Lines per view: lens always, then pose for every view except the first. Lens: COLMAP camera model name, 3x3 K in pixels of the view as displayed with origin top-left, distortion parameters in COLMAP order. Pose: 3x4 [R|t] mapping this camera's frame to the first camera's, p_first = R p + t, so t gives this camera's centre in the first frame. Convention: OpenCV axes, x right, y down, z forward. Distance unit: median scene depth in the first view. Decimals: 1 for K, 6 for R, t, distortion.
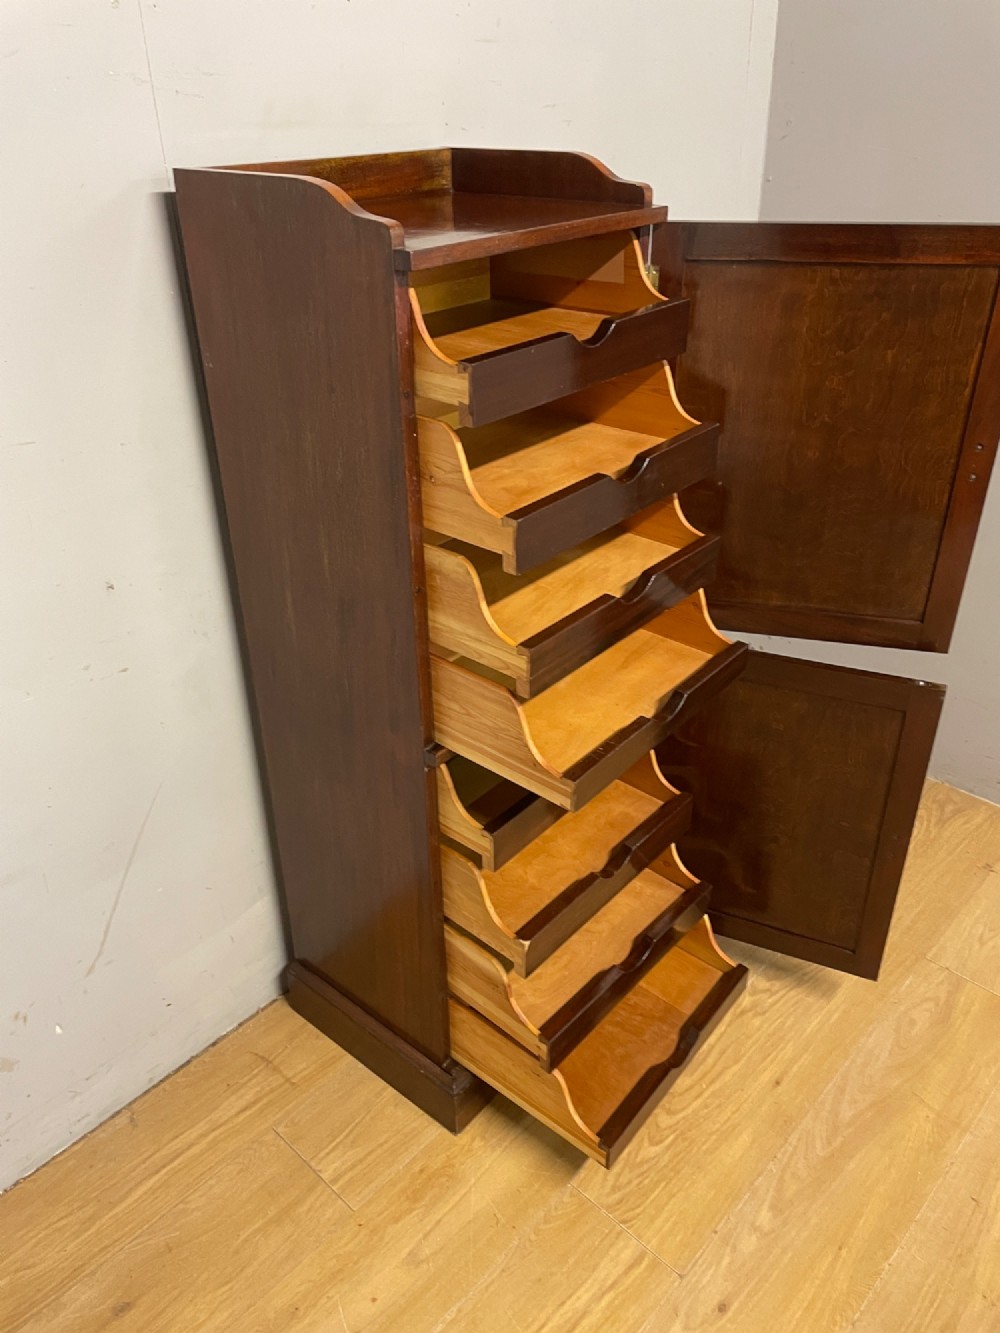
lens RADIAL K [[1022.4, 0, 494.9], [0, 1022.4, 656.9], [0, 0, 1]] dist [0.096472, -0.128516]
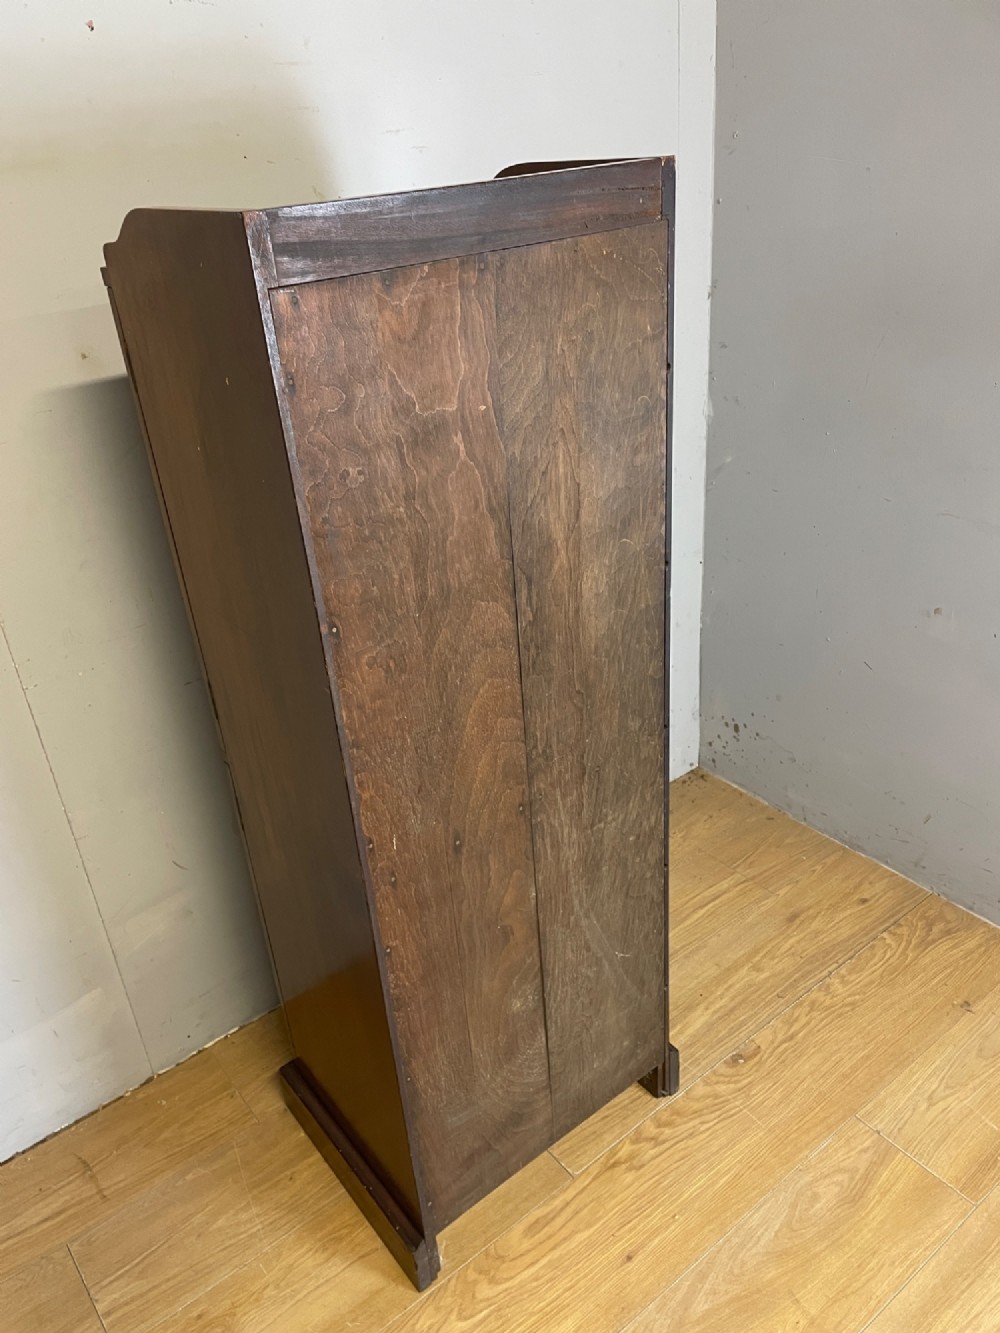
lens RADIAL K [[1022.4, 0, 493.8], [0, 1022.4, 674.6], [0, 0, 1]] dist [0.096472, -0.128516]
pose [[0.985805, 0.026803, -0.165740, 0.320194], [-0.029854, 0.999427, -0.015944, -0.054735], [0.165217, 0.020666, 0.986041, 0.145803]]
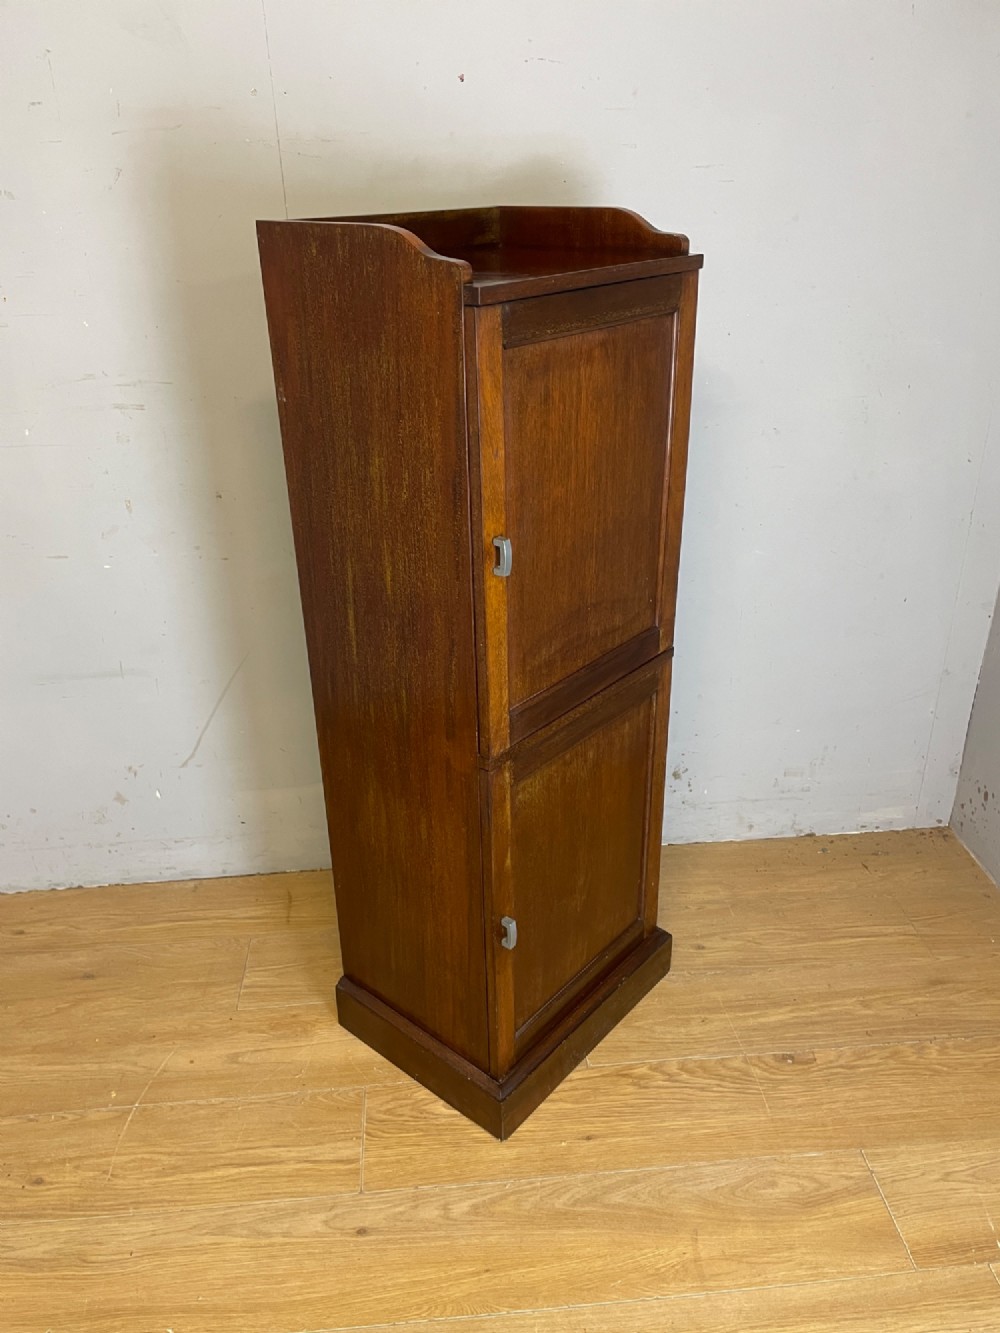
lens RADIAL K [[1022.4, 0, 492.8], [0, 1022.4, 672.5], [0, 0, 1]] dist [0.096472, -0.128516]
pose [[0.740838, 0.301159, -0.600385, 0.730822], [-0.324111, 0.943185, 0.073177, -0.056600], [0.588312, 0.140379, 0.796356, 0.105434]]
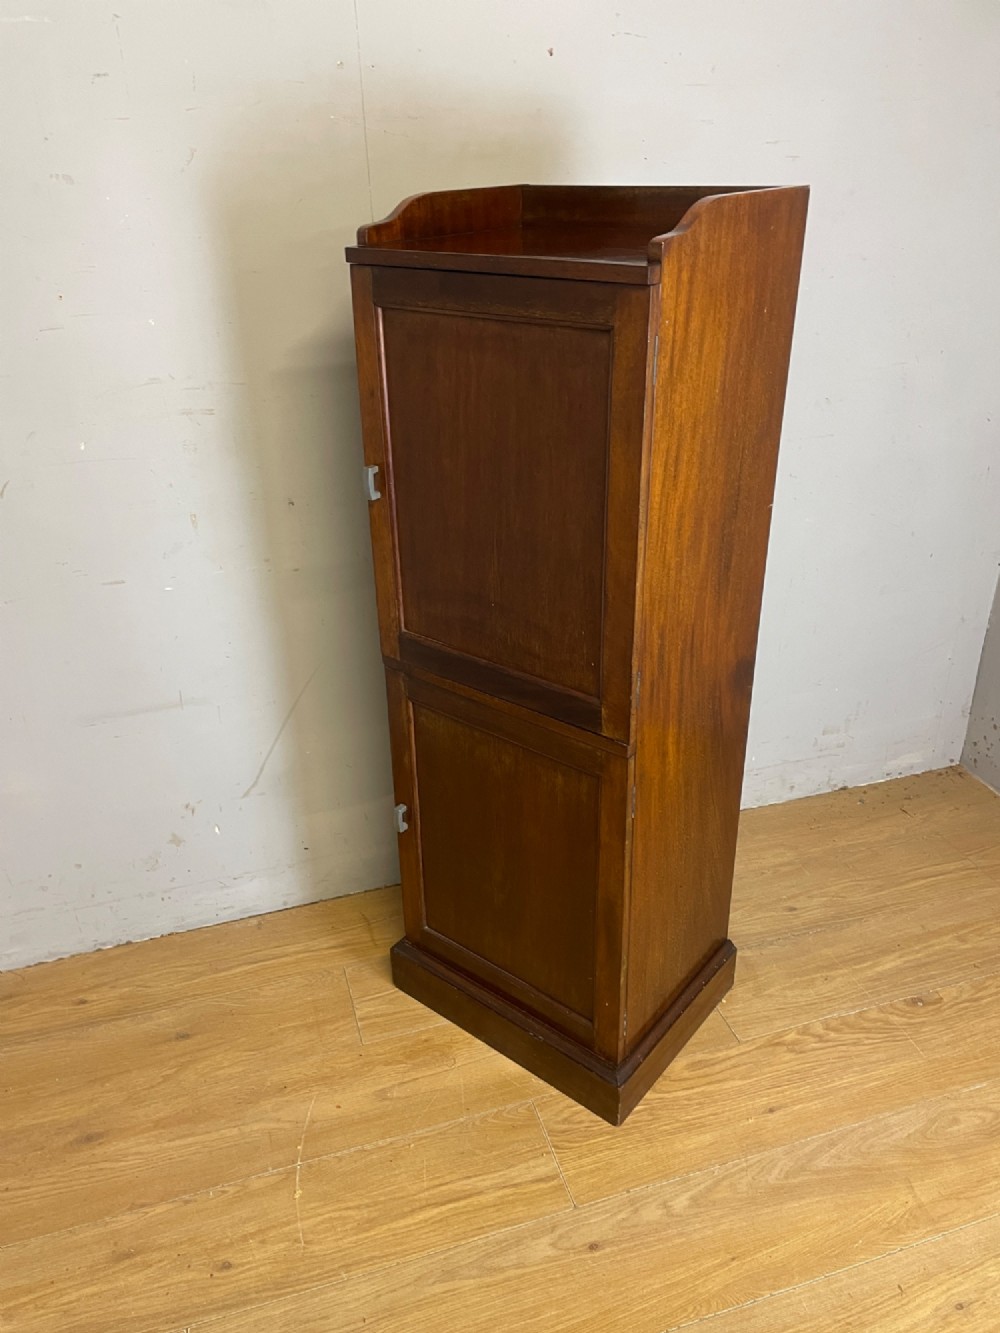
lens RADIAL K [[1022.4, 0, 486.8], [0, 1022.4, 669.9], [0, 0, 1]] dist [0.096472, -0.128516]
pose [[0.867001, 0.222579, -0.445833, 0.424277], [-0.236089, 0.971388, 0.025842, 0.041698], [0.438829, 0.082851, 0.894743, -0.052014]]
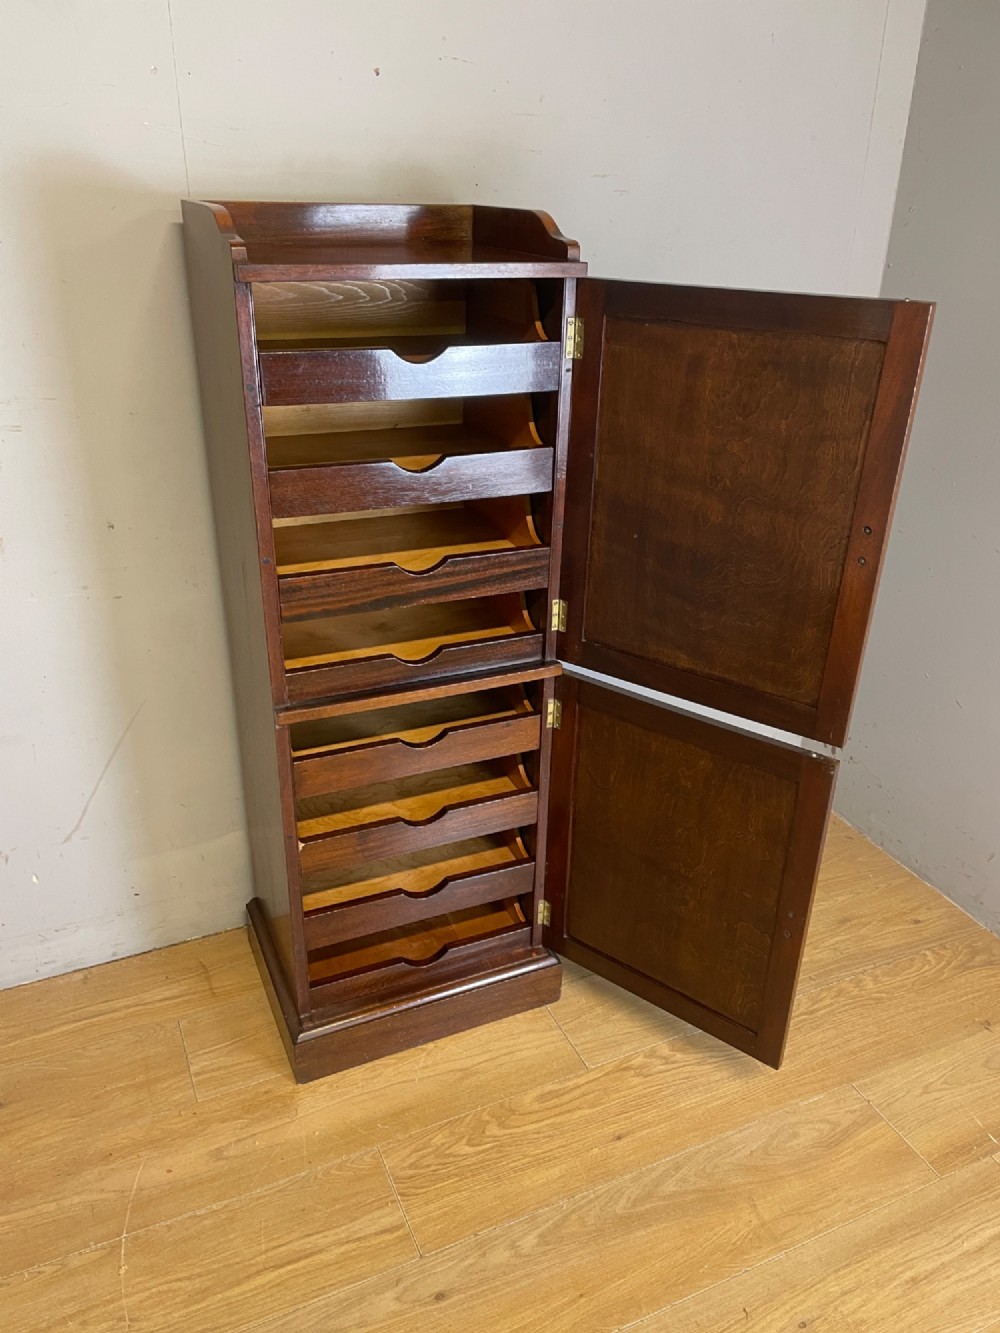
lens RADIAL K [[1022.4, 0, 492.1], [0, 1022.4, 675.7], [0, 0, 1]] dist [0.096472, -0.128516]
pose [[0.923085, 0.198663, -0.329314, 0.438467], [-0.219240, 0.975320, -0.026167, 0.035227], [0.315988, 0.096354, 0.943858, -0.017877]]
